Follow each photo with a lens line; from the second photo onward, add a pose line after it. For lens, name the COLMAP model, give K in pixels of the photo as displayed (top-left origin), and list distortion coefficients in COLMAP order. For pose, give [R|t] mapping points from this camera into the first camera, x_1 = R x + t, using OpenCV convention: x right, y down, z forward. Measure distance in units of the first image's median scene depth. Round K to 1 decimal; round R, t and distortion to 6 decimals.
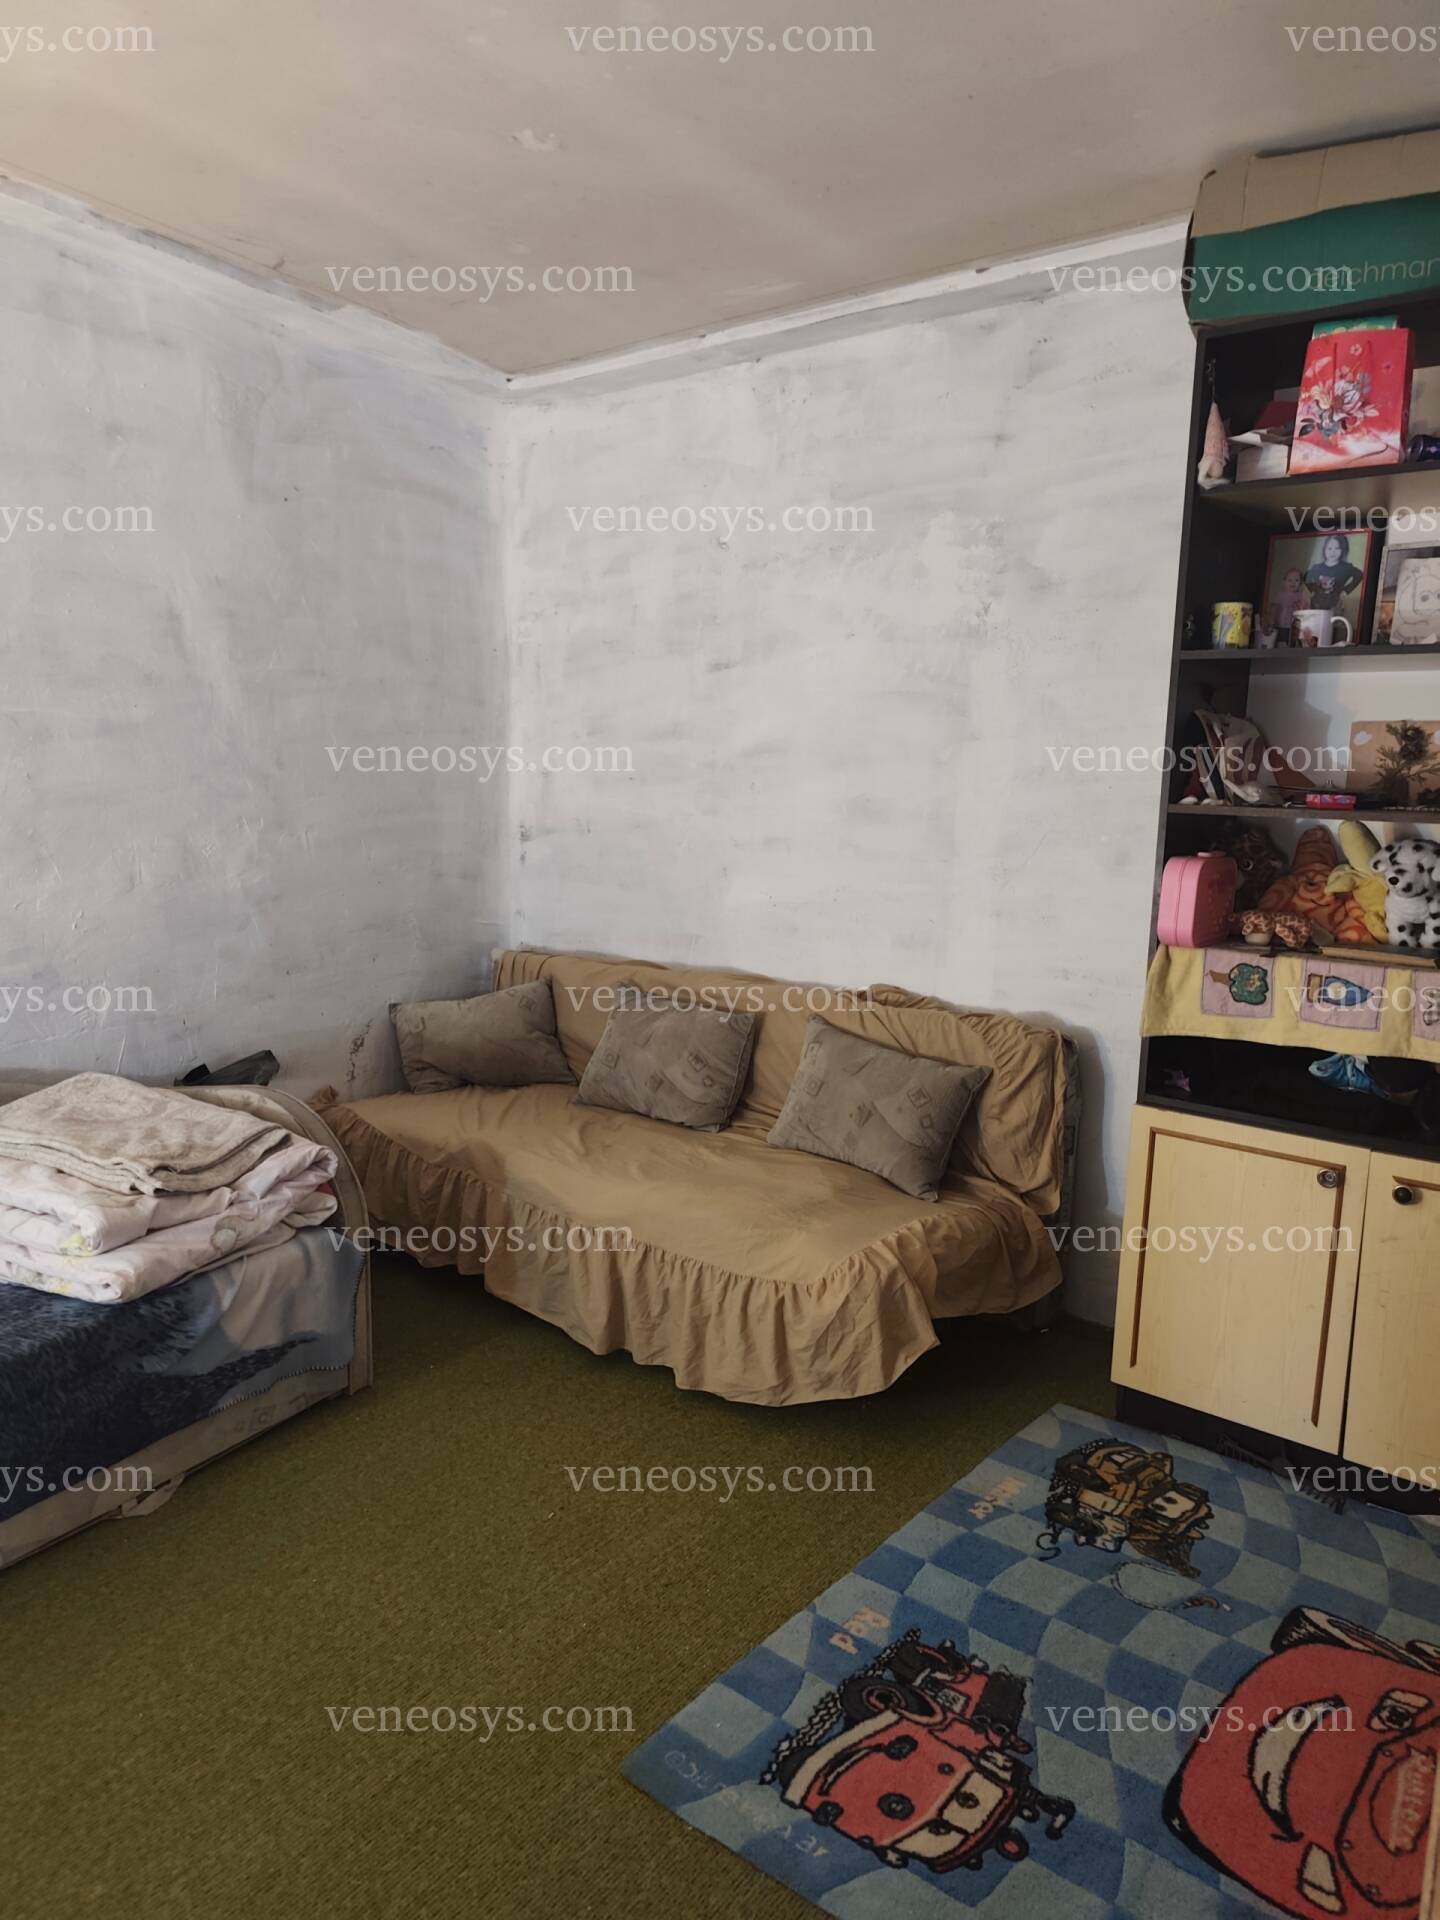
lens RADIAL K [[1315.2, 0, 720.0], [0, 1315.2, 960.0], [0, 0, 1]] dist [0.072632, -0.084786]
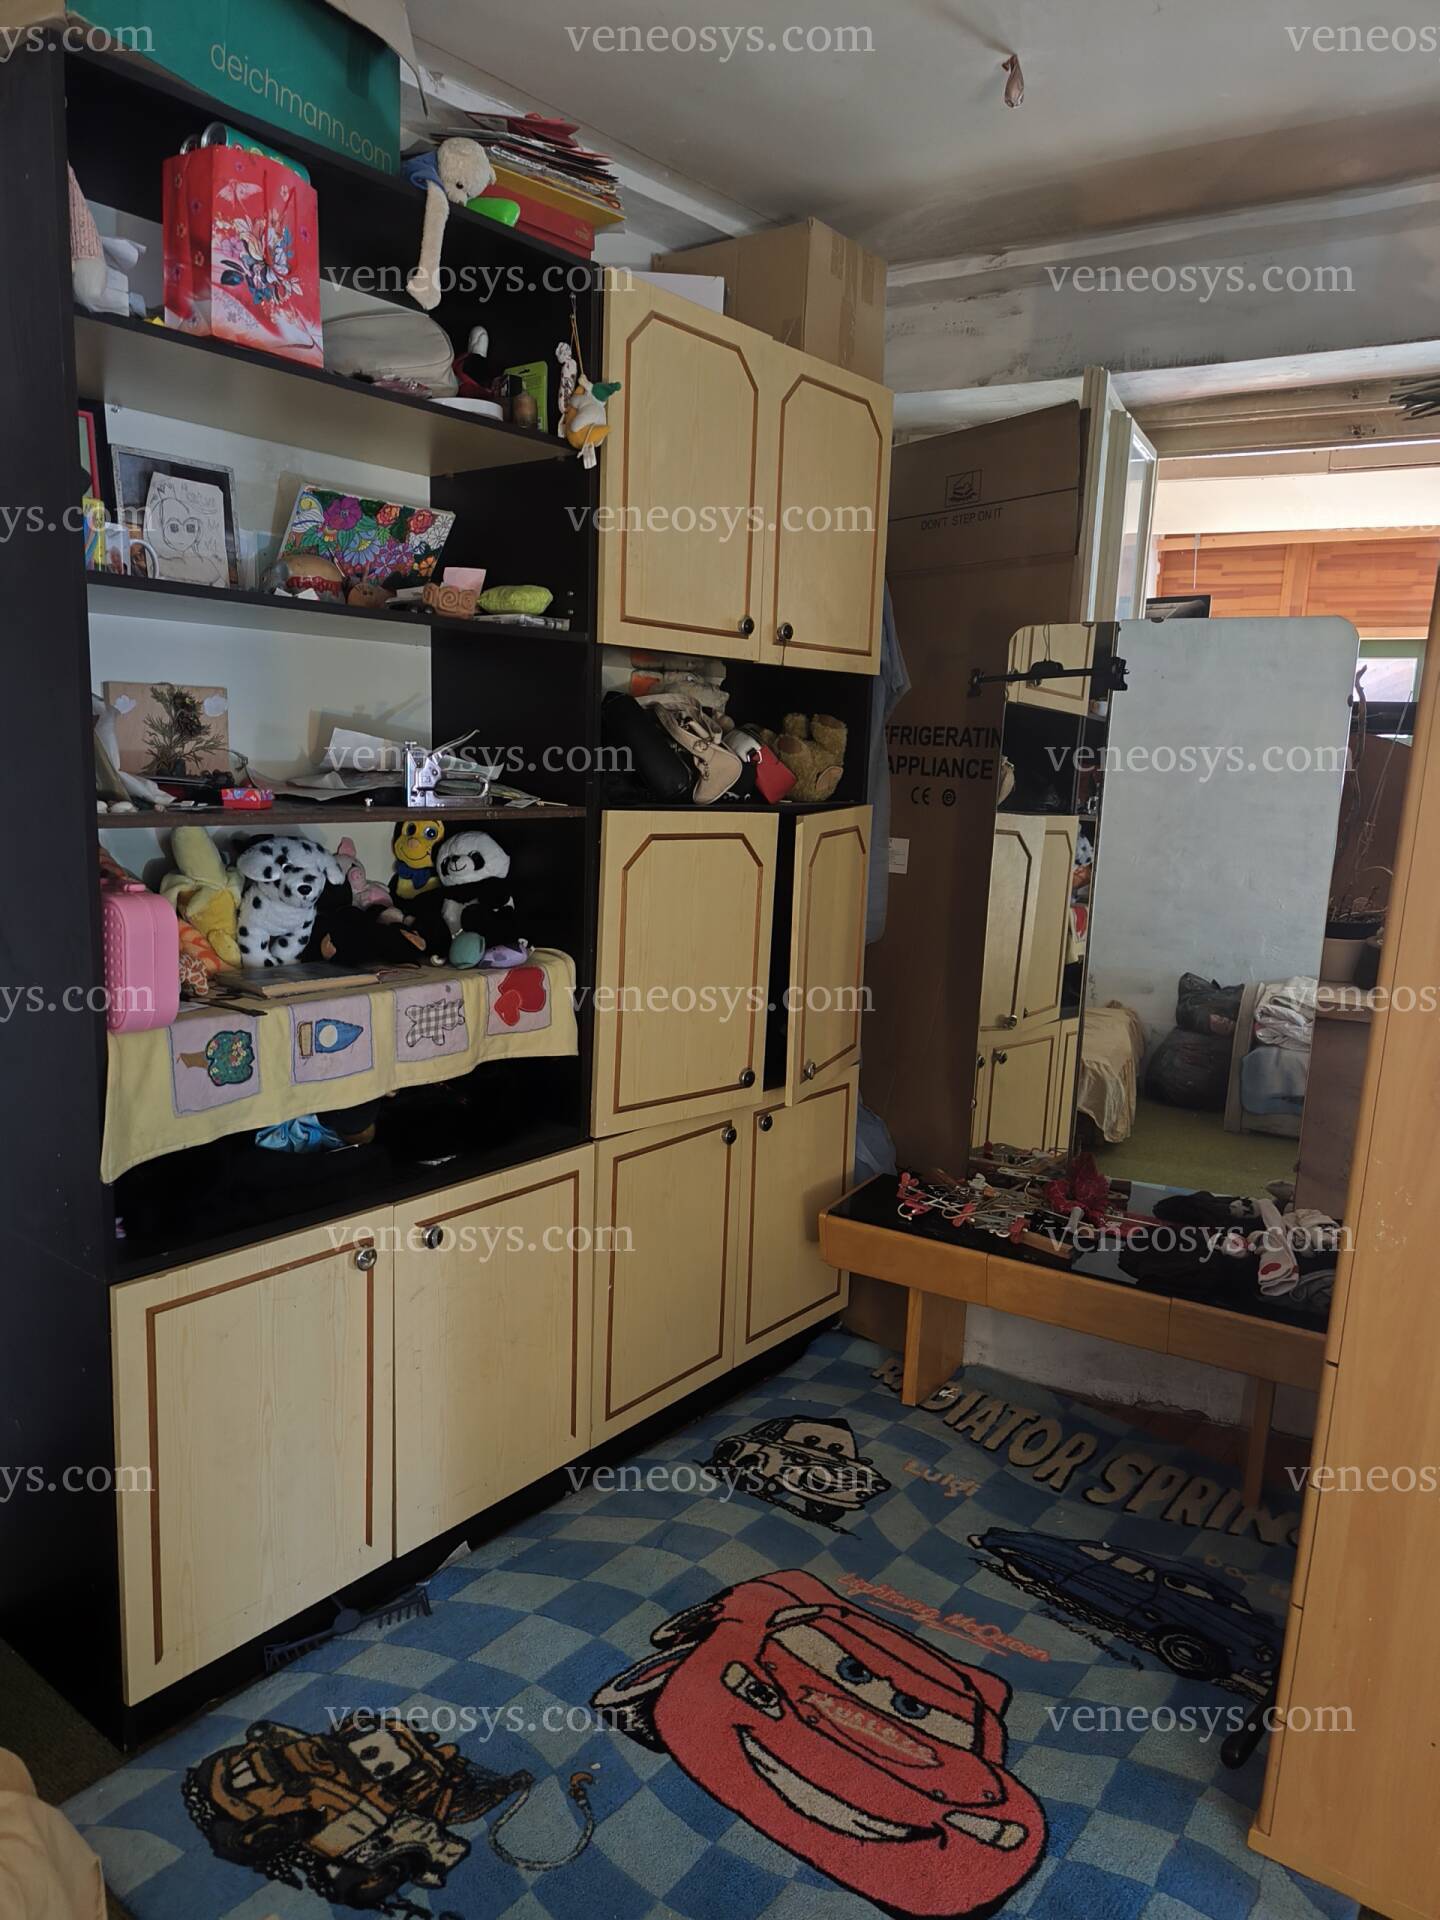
lens RADIAL K [[1315.2, 0, 720.0], [0, 1315.2, 960.0], [0, 0, 1]] dist [0.072632, -0.084786]
pose [[-0.018268, -0.186682, 0.982251, -0.318677], [0.102237, 0.976916, 0.187569, -0.148516], [-0.994592, 0.103849, 0.001239, 0.765005]]
